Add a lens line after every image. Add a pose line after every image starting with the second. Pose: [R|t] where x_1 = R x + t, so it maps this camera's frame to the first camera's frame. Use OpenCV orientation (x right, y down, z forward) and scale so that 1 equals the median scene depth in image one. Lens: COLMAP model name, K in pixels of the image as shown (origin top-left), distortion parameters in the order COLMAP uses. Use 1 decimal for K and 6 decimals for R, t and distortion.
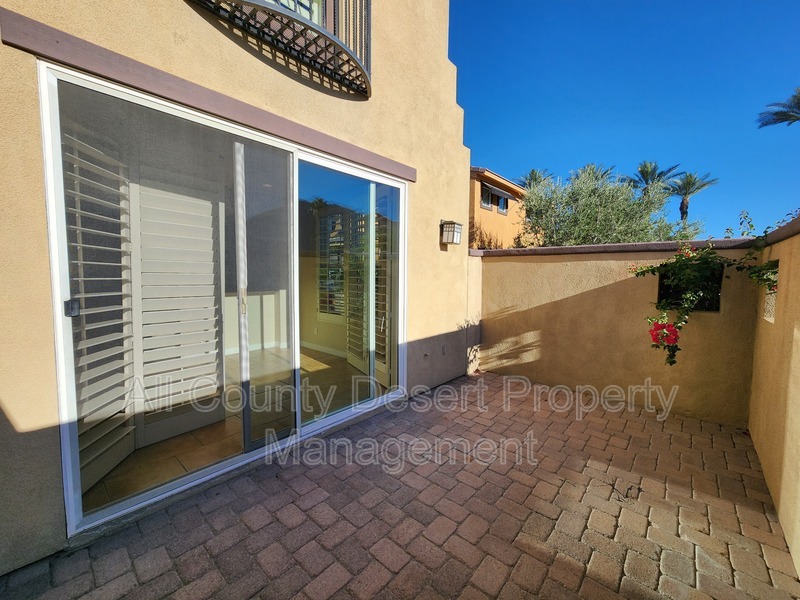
lens RADIAL K [[329.1, 0, 401.7], [0, 329.1, 294.8], [0, 0, 1]] dist [-0.000735, 0.000343]
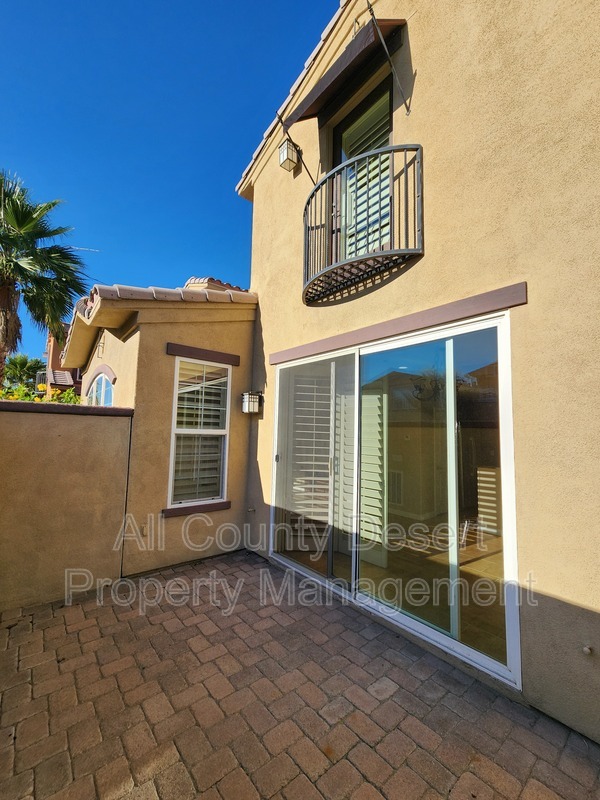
lens RADIAL K [[329.1, 0, 302.8], [0, 329.1, 402.8], [0, 0, 1]] dist [-0.000735, 0.000343]
pose [[-0.146907, -0.101874, -0.983890, 0.932030], [-0.093332, 0.991672, -0.088744, -0.113151], [0.984737, 0.078791, -0.155191, 1.023055]]
